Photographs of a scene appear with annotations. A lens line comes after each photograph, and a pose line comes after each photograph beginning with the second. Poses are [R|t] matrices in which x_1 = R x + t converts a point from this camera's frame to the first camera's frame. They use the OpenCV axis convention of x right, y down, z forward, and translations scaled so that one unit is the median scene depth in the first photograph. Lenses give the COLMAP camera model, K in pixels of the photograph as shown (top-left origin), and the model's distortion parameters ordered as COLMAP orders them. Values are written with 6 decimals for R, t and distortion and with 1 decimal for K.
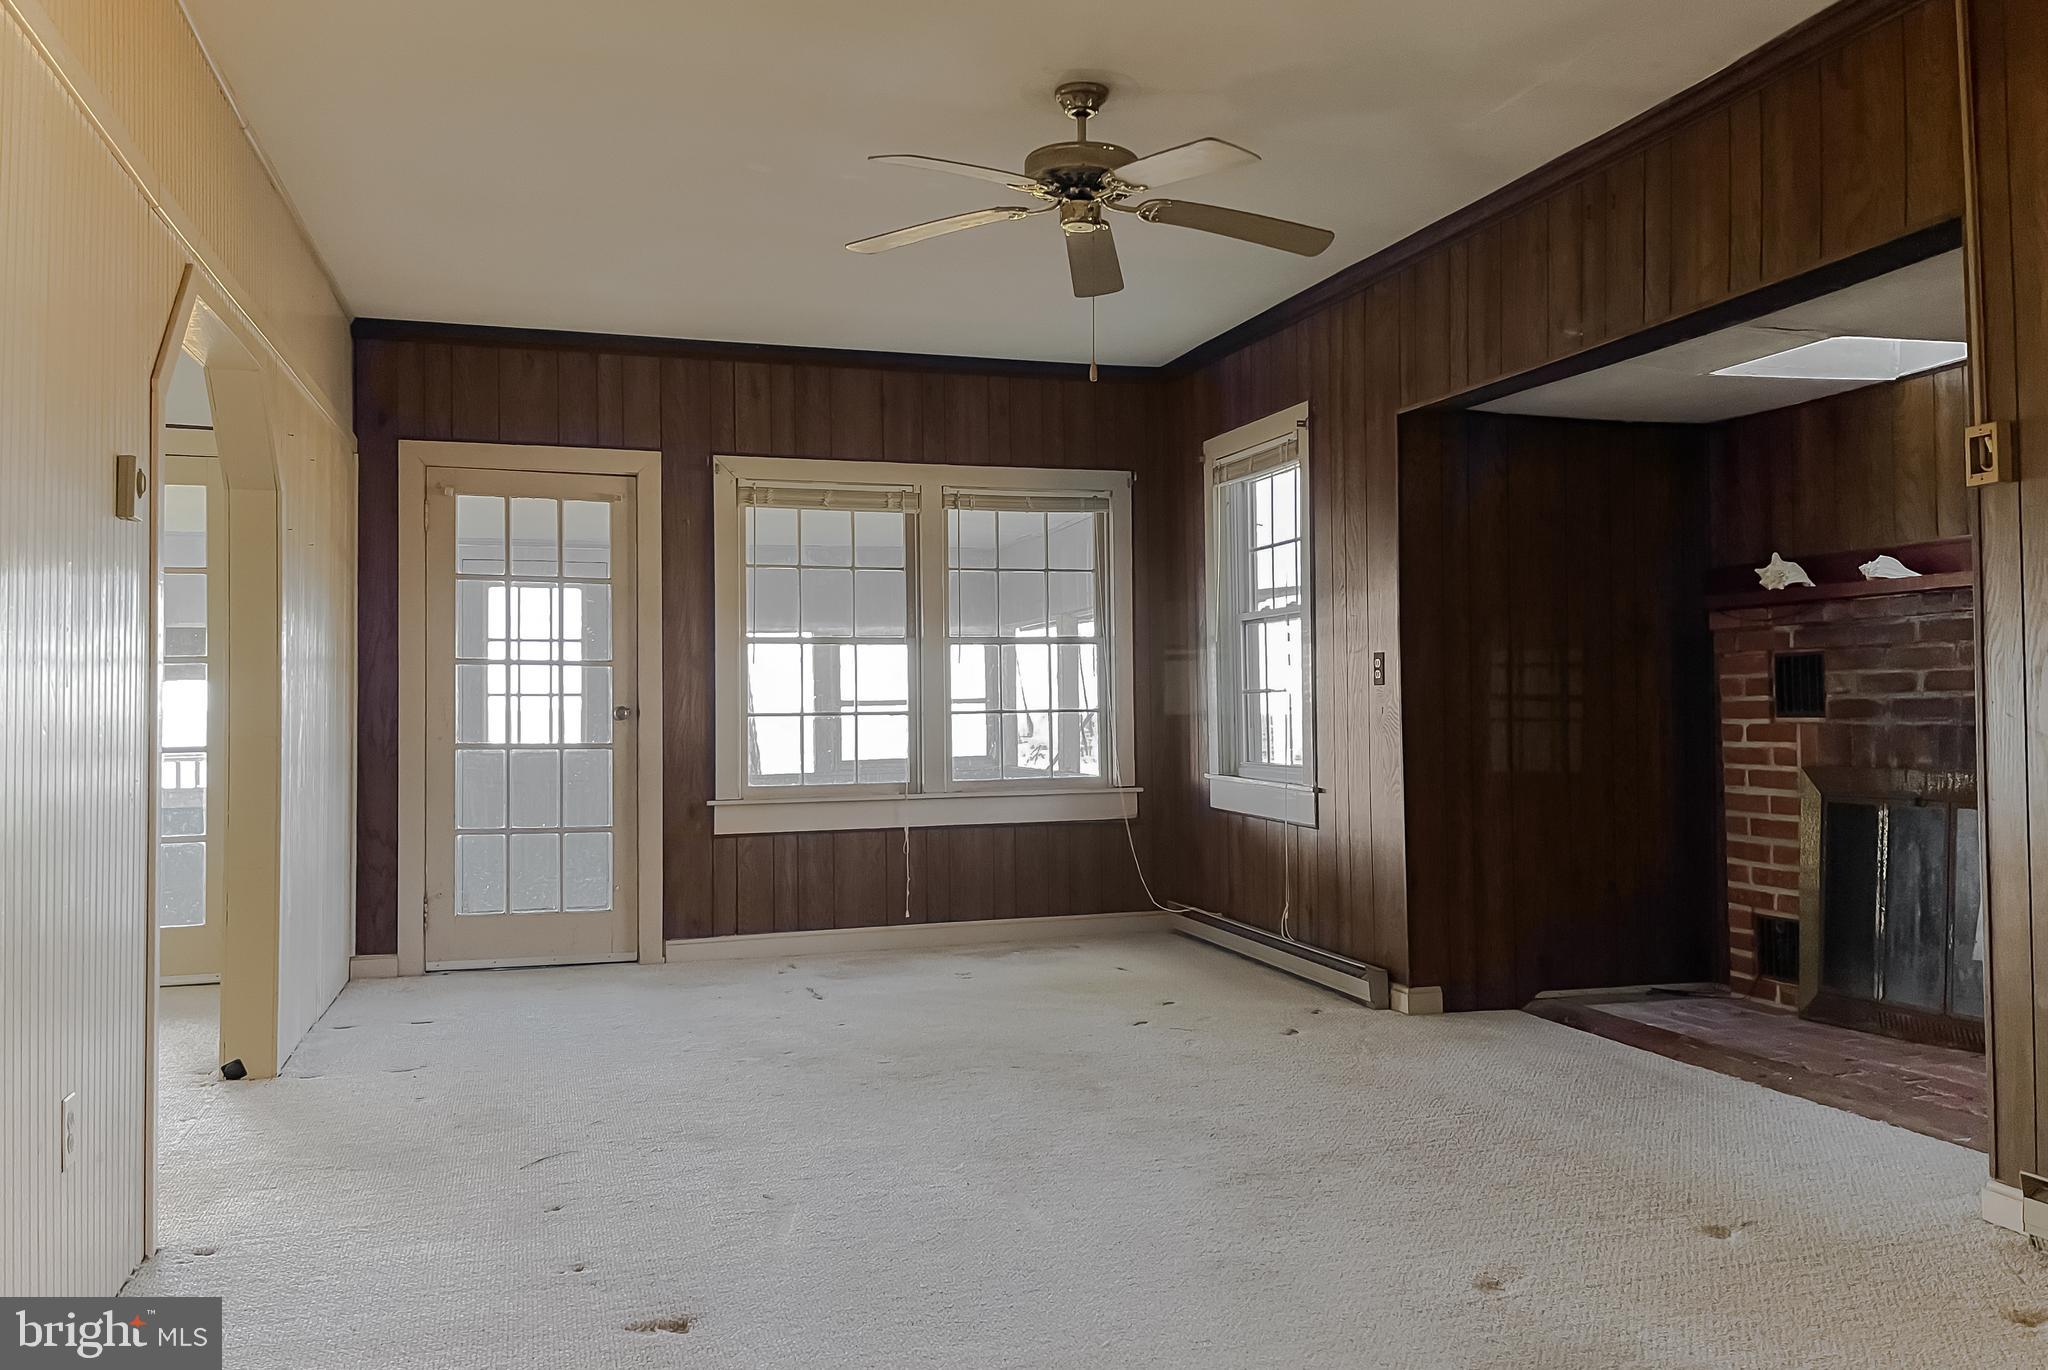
lens RADIAL K [[1479.7, 0, 1024.0], [0, 1479.7, 685.0], [0, 0, 1]] dist [-0.003798, -0.001004]
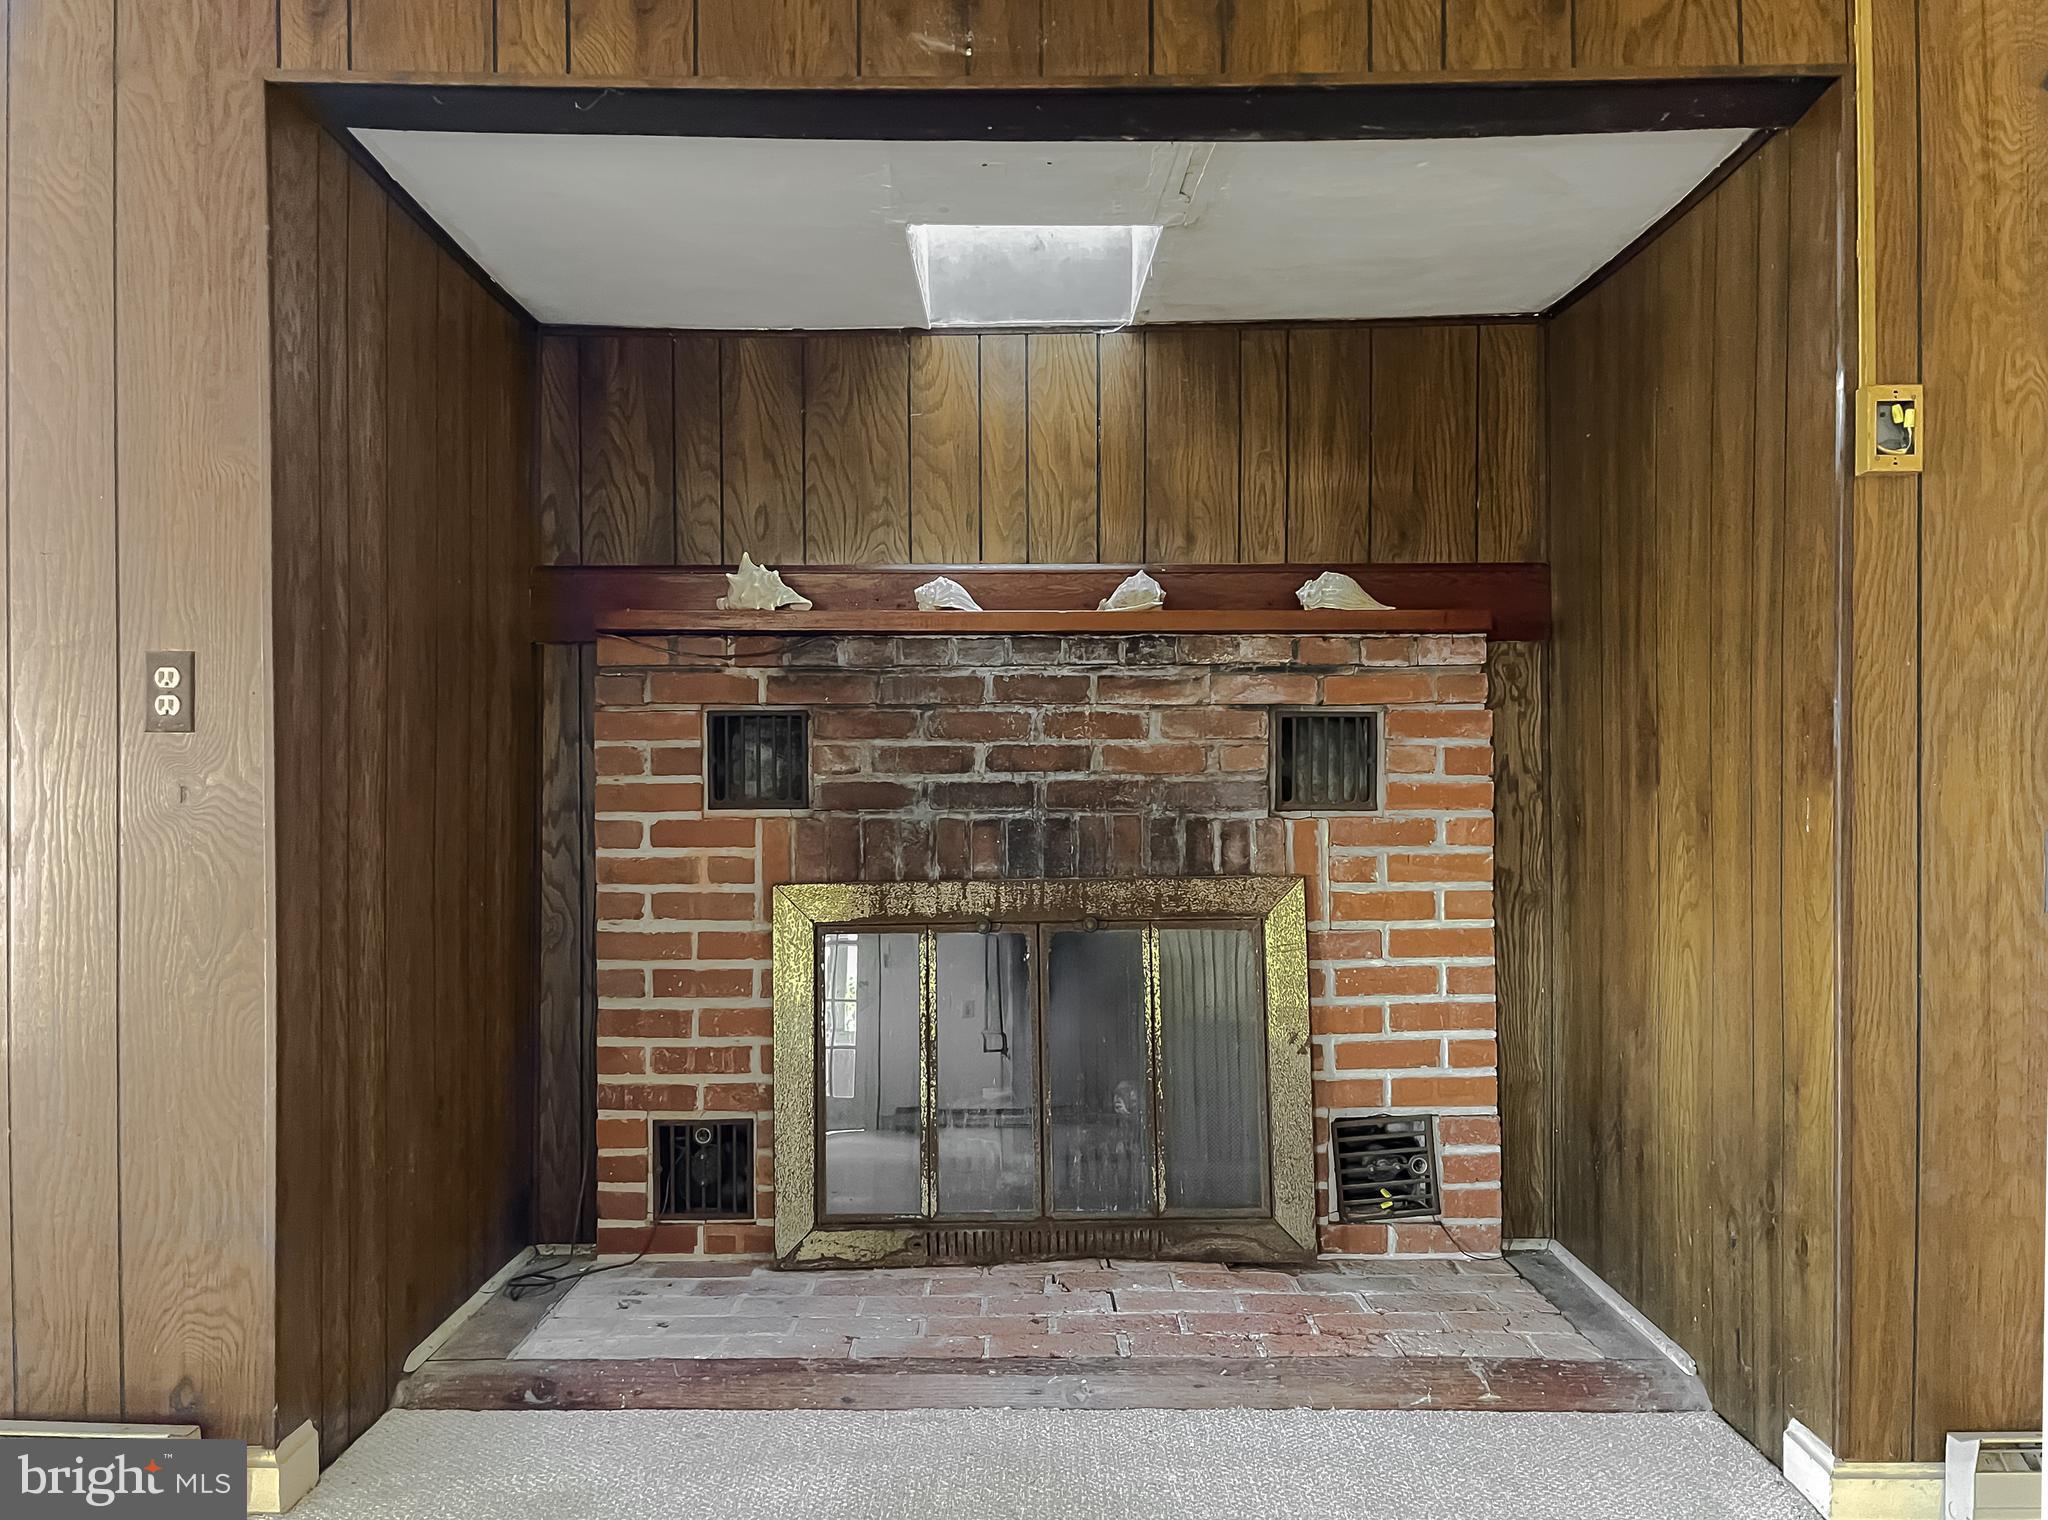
lens RADIAL K [[1587.0, 0, 1021.9], [0, 1587.0, 792.4], [0, 0, 1]] dist [0.069273, -0.111425]
pose [[0.303601, 0.008588, 0.952760, -0.112147], [-0.016953, 0.999850, -0.003611, 0.014835], [-0.952648, -0.015056, 0.303701, 0.668554]]
